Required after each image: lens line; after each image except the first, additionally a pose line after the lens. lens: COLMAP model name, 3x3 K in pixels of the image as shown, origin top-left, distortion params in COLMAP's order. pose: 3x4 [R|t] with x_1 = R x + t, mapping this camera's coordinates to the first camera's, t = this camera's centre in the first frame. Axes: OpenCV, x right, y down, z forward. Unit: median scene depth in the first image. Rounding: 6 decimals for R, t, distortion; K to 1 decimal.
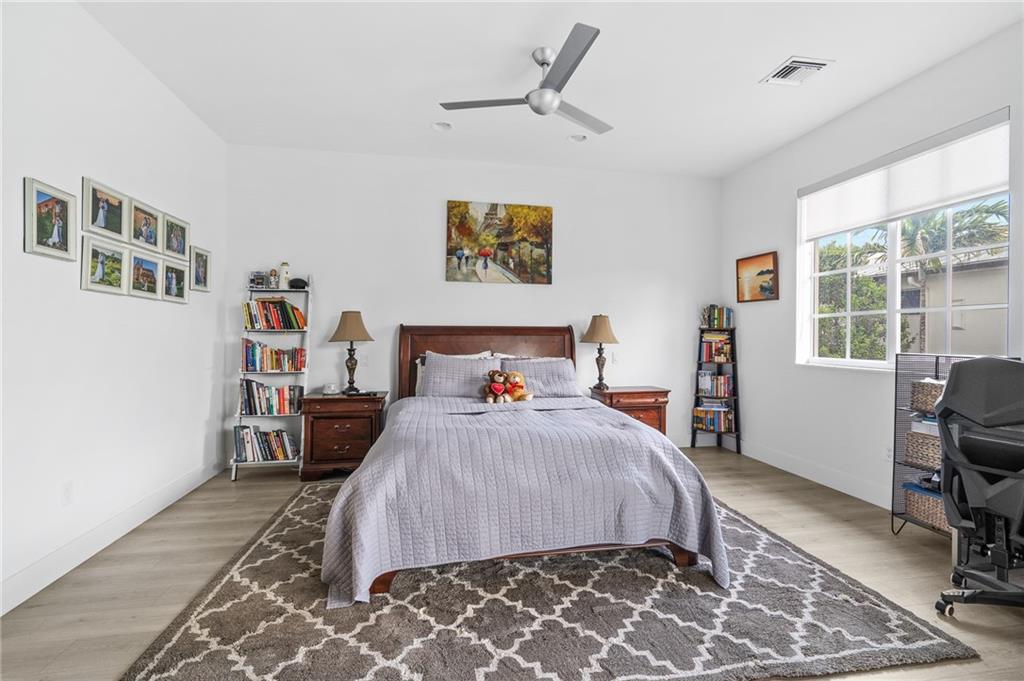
lens RADIAL K [[470.1, 0, 508.3], [0, 470.1, 339.2], [0, 0, 1]] dist [-0.001933, 0.000382]
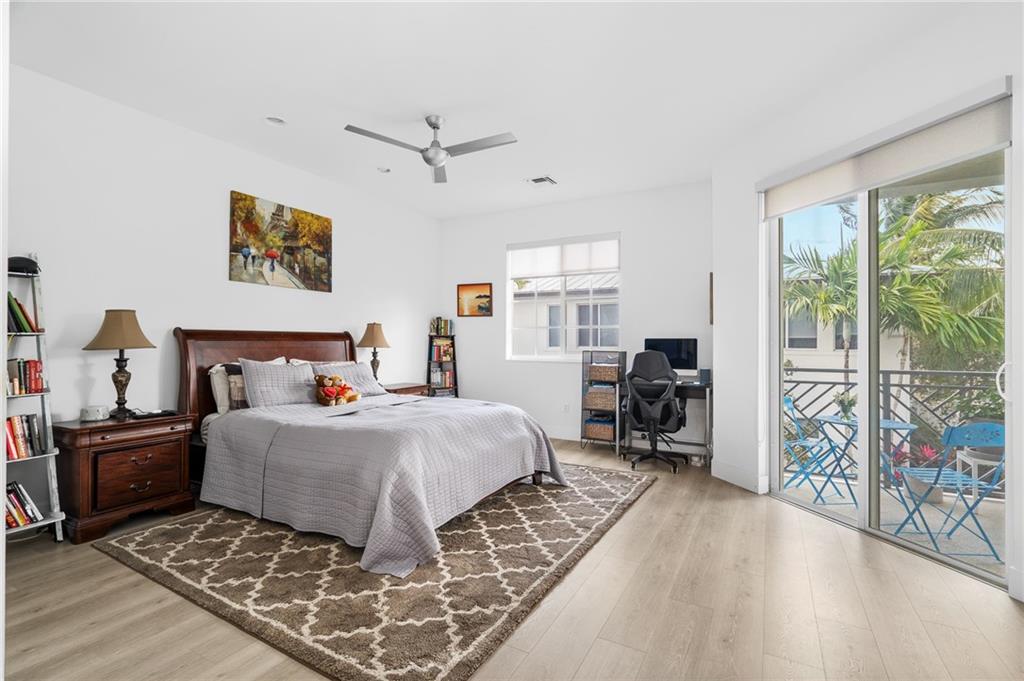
lens RADIAL K [[470.1, 0, 508.3], [0, 470.1, 339.2], [0, 0, 1]] dist [-0.001933, 0.000382]
pose [[0.639181, 0.001485, 0.769055, -0.479286], [0.006563, 0.999951, -0.007385, -0.001572], [-0.769028, 0.009768, 0.639140, 0.024408]]
